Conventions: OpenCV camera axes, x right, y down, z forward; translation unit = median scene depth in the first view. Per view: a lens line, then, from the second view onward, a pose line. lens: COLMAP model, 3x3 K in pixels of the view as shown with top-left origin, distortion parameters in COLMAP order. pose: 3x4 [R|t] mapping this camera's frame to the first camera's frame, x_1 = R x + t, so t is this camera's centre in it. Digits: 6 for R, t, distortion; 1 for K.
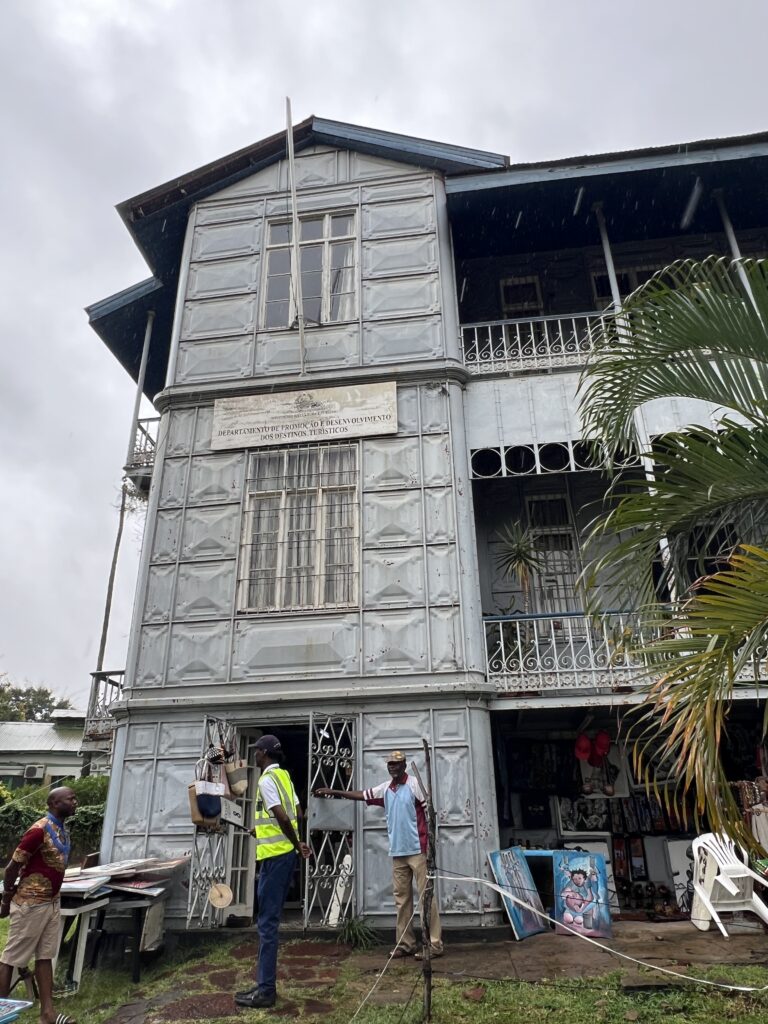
lens RADIAL K [[717.4, 0, 390.7], [0, 717.4, 520.1], [0, 0, 1]] dist [-0.019051, -0.006352]
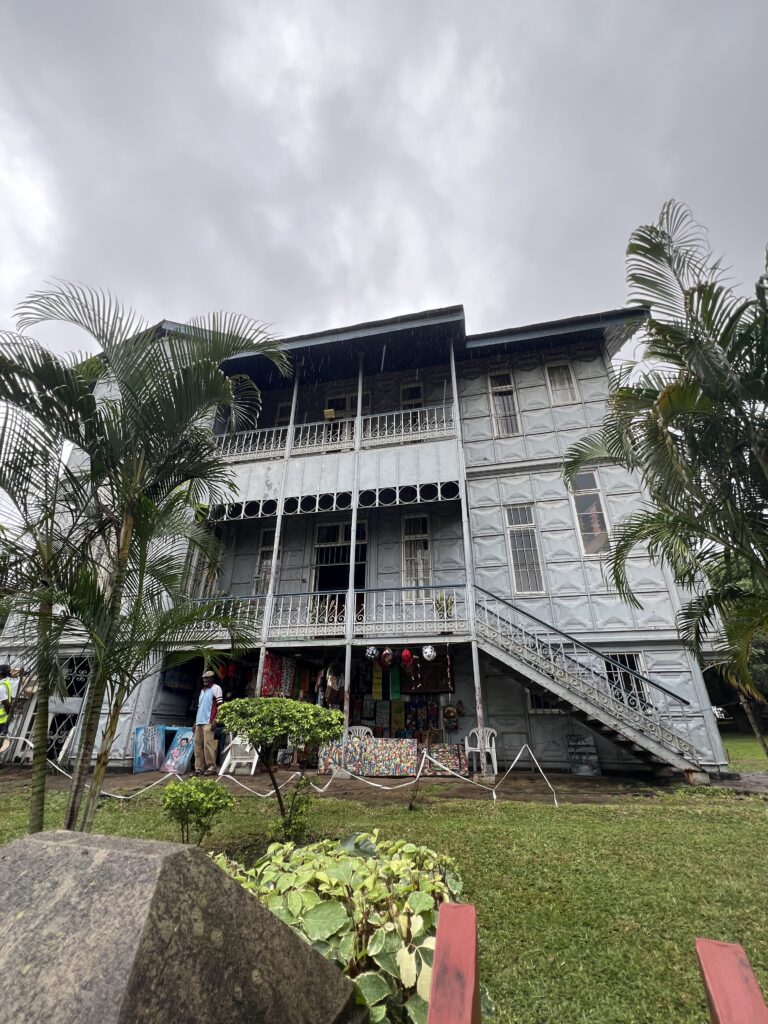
lens RADIAL K [[442.4, 0, 406.6], [0, 442.4, 520.8], [0, 0, 1]] dist [0.001550, -0.000043]
pose [[0.995806, -0.015491, -0.090167, 0.683529], [0.015206, 0.999877, -0.003844, -0.046156], [0.090216, 0.002457, 0.995919, -0.074775]]
